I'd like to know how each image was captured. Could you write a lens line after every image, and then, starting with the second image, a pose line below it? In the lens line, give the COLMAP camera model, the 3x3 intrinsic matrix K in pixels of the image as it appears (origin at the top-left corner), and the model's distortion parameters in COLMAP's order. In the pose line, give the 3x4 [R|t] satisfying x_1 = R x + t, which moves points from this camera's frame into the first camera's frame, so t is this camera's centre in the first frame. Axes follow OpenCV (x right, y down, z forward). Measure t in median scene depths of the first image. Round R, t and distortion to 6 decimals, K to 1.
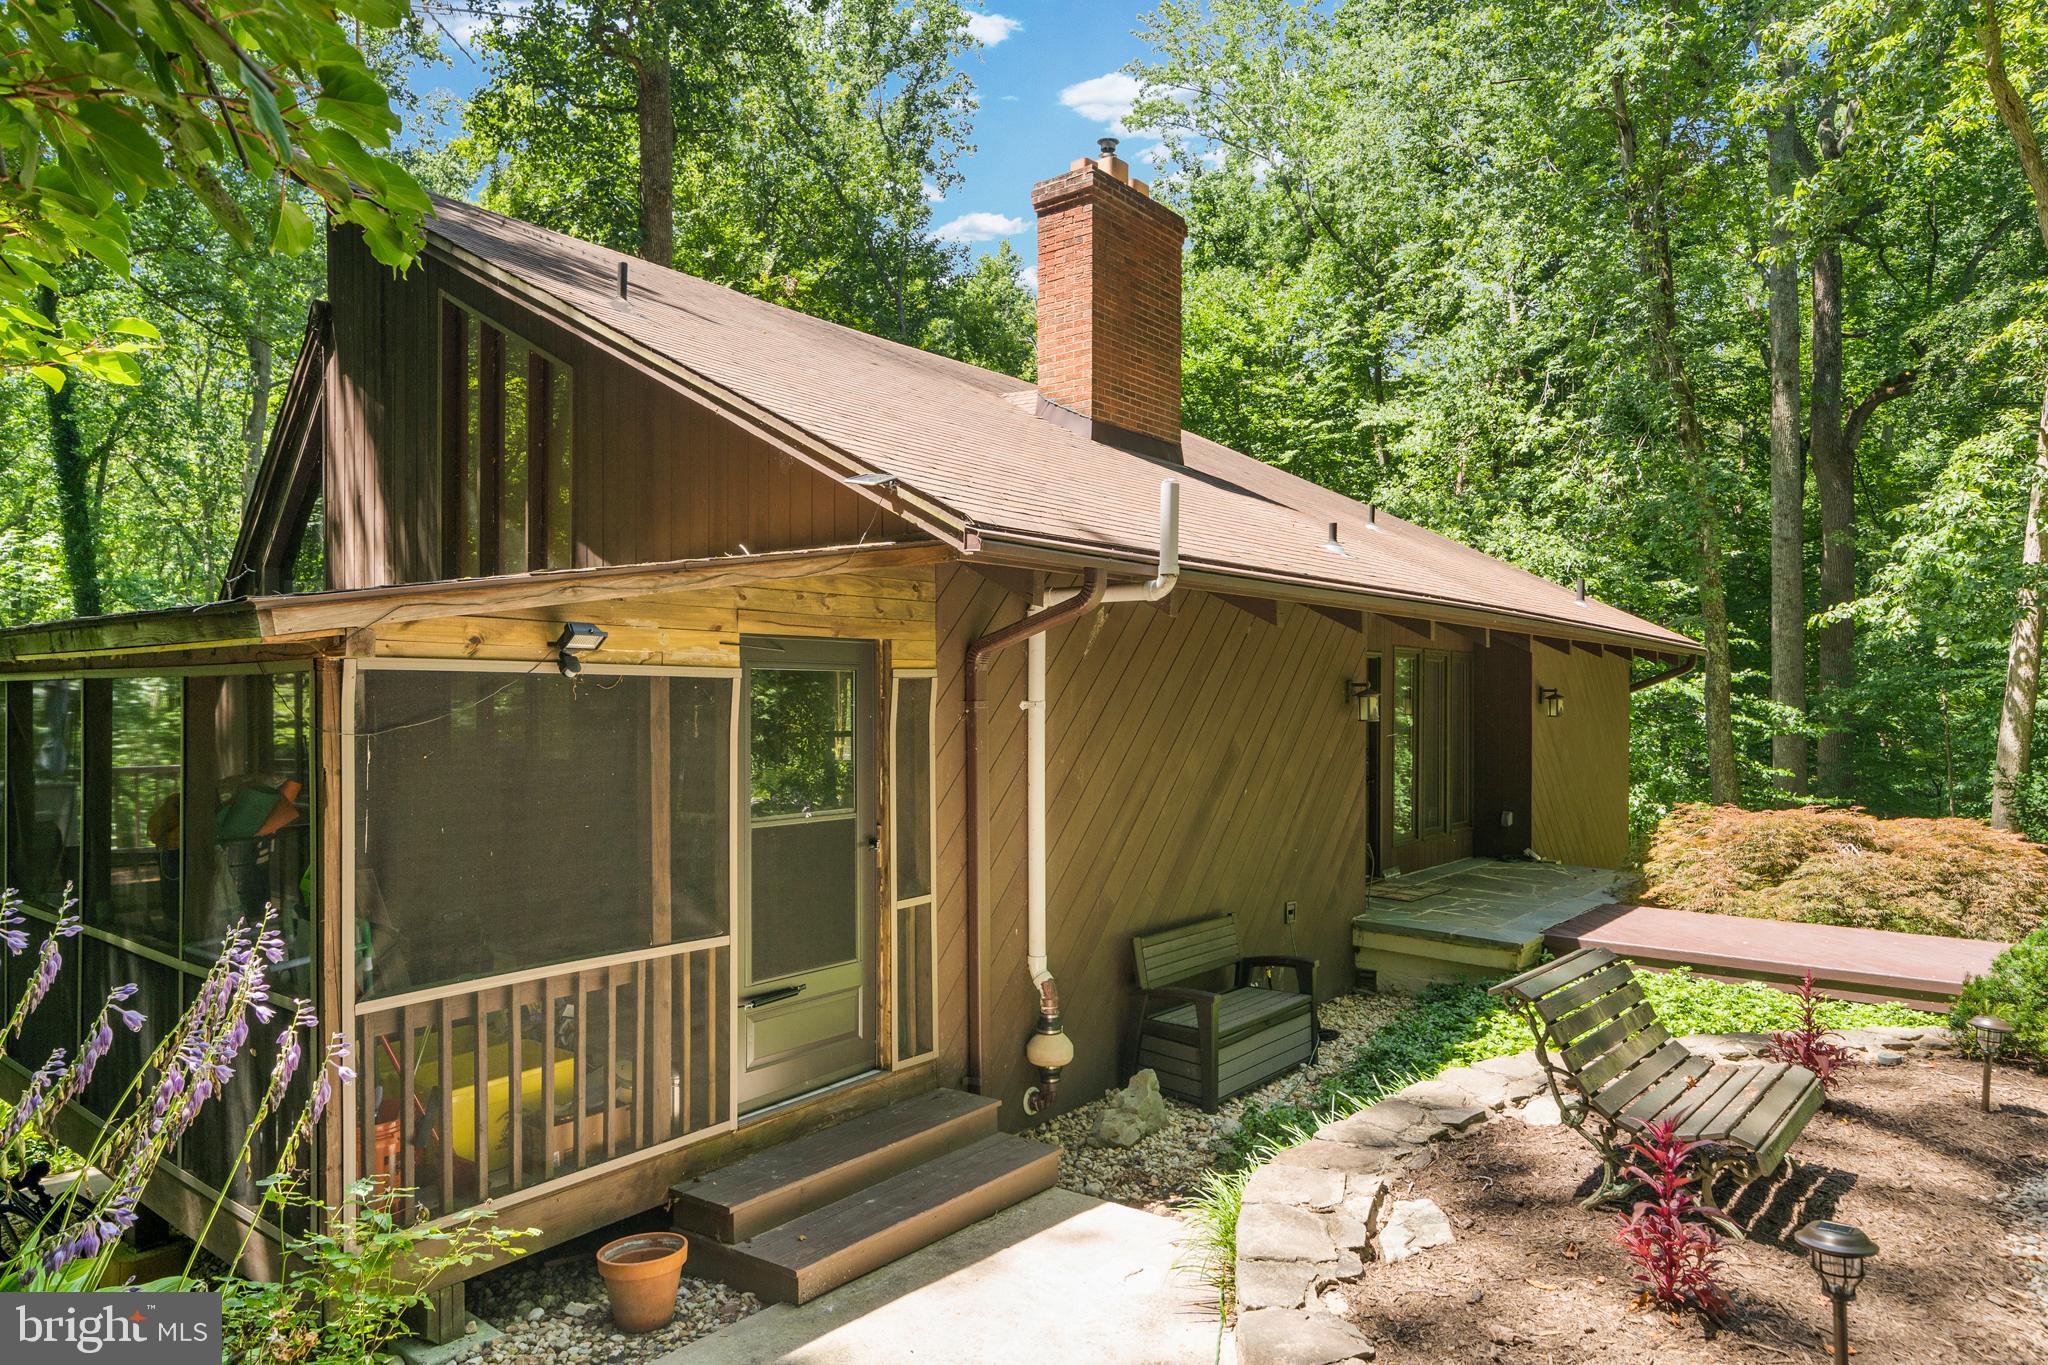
lens RADIAL K [[1275.8, 0, 1028.5], [0, 1275.8, 689.0], [0, 0, 1]] dist [0.025886, 0.000588]
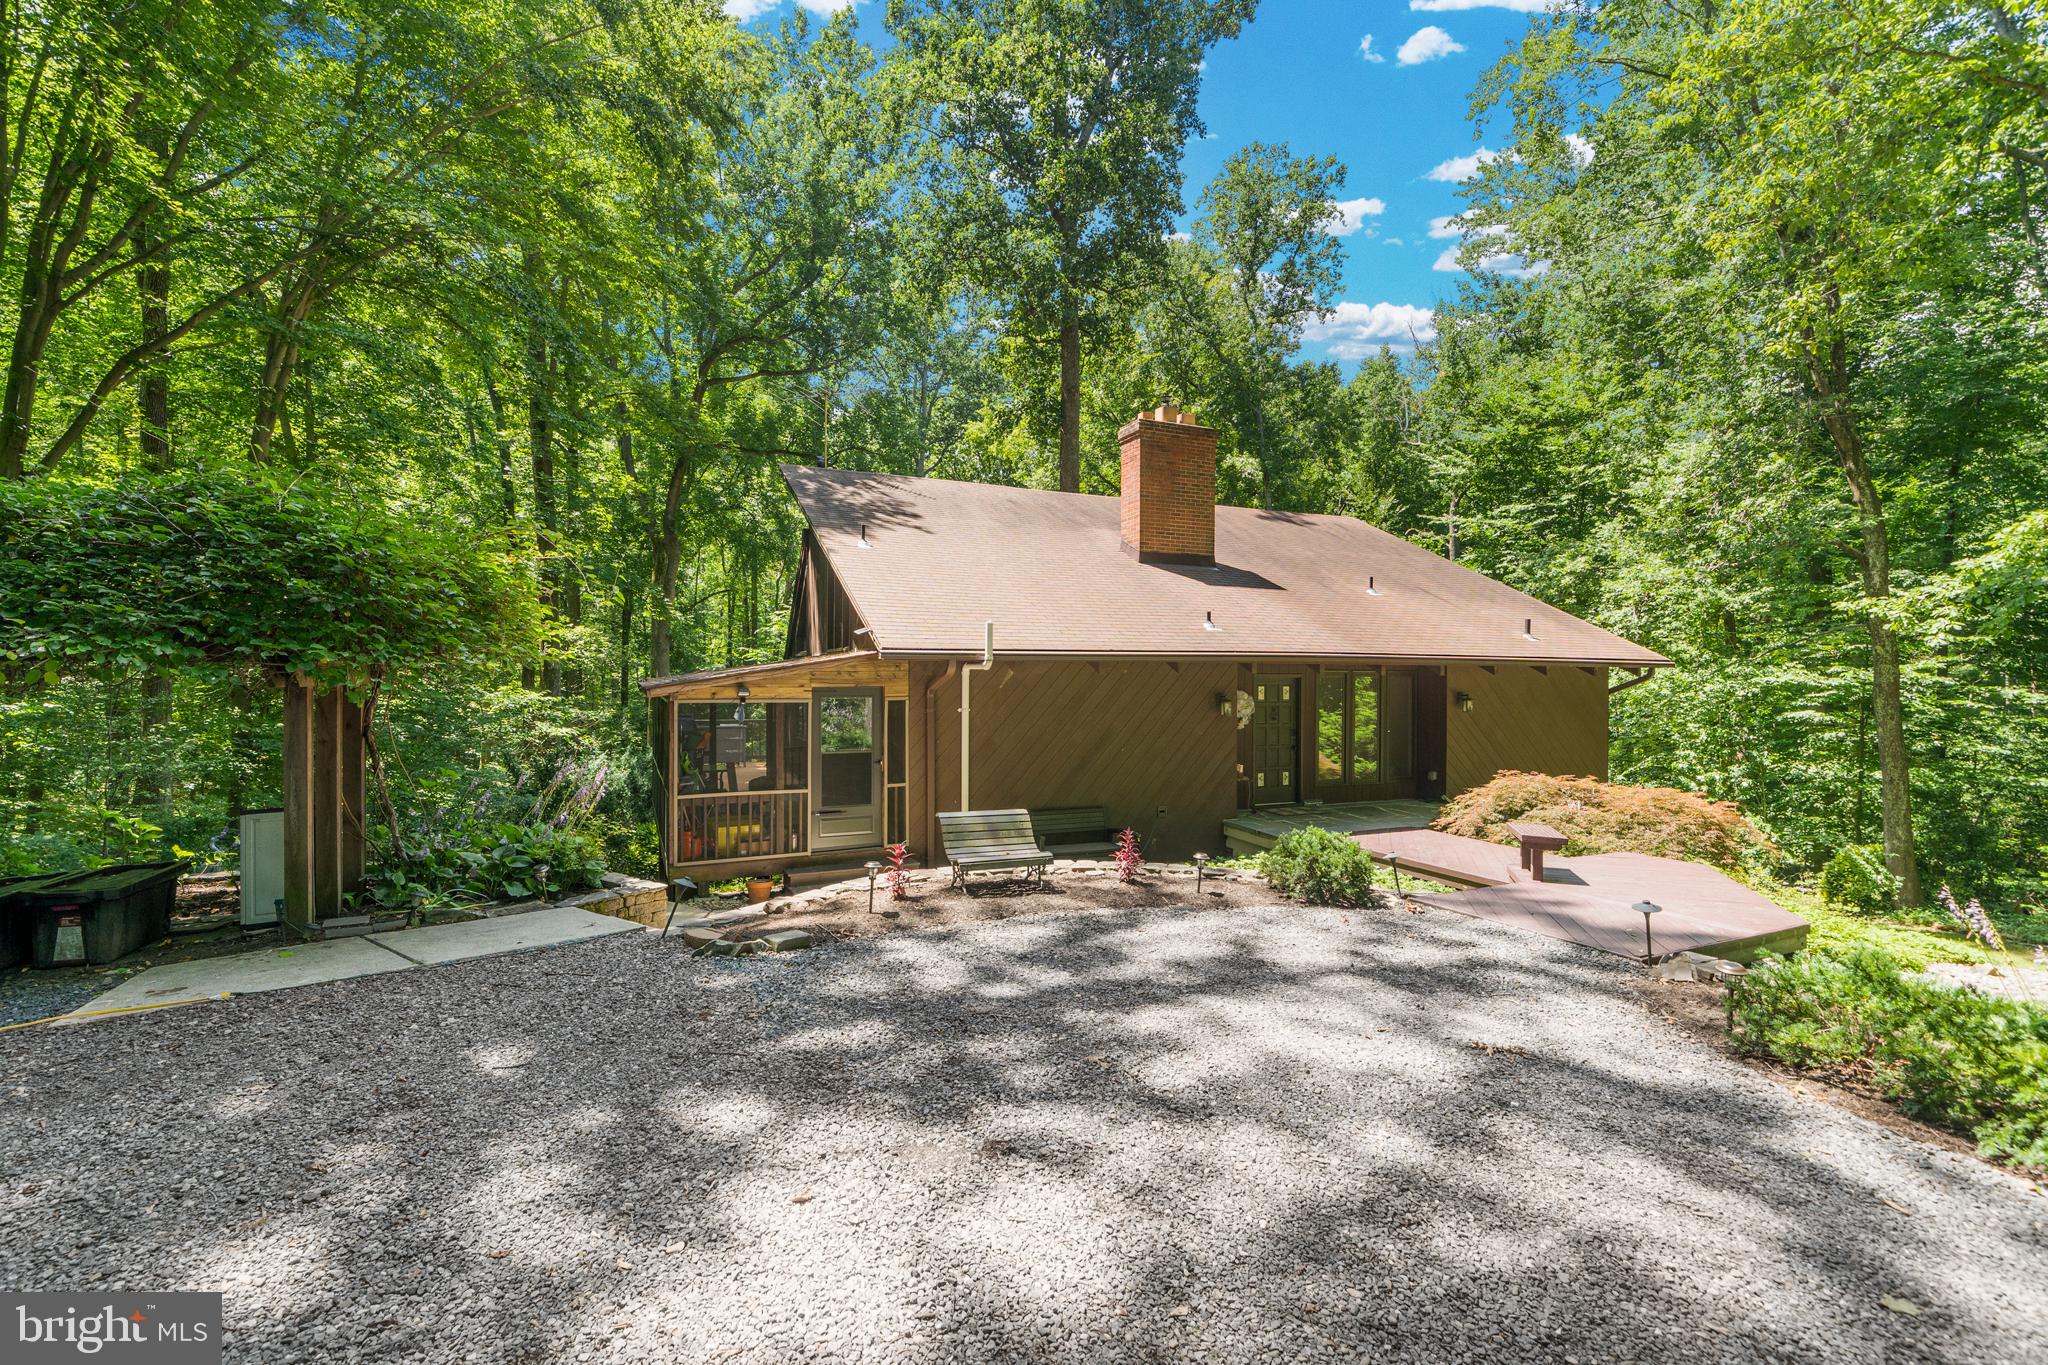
lens RADIAL K [[894.3, 0, 1019.1], [0, 894.3, 675.3], [0, 0, 1]] dist [0.000153, -0.000346]
pose [[0.890773, 0.007822, -0.454380, 0.597699], [-0.002508, 0.999921, 0.012297, -0.051432], [0.454441, -0.009815, 0.890723, -0.323161]]
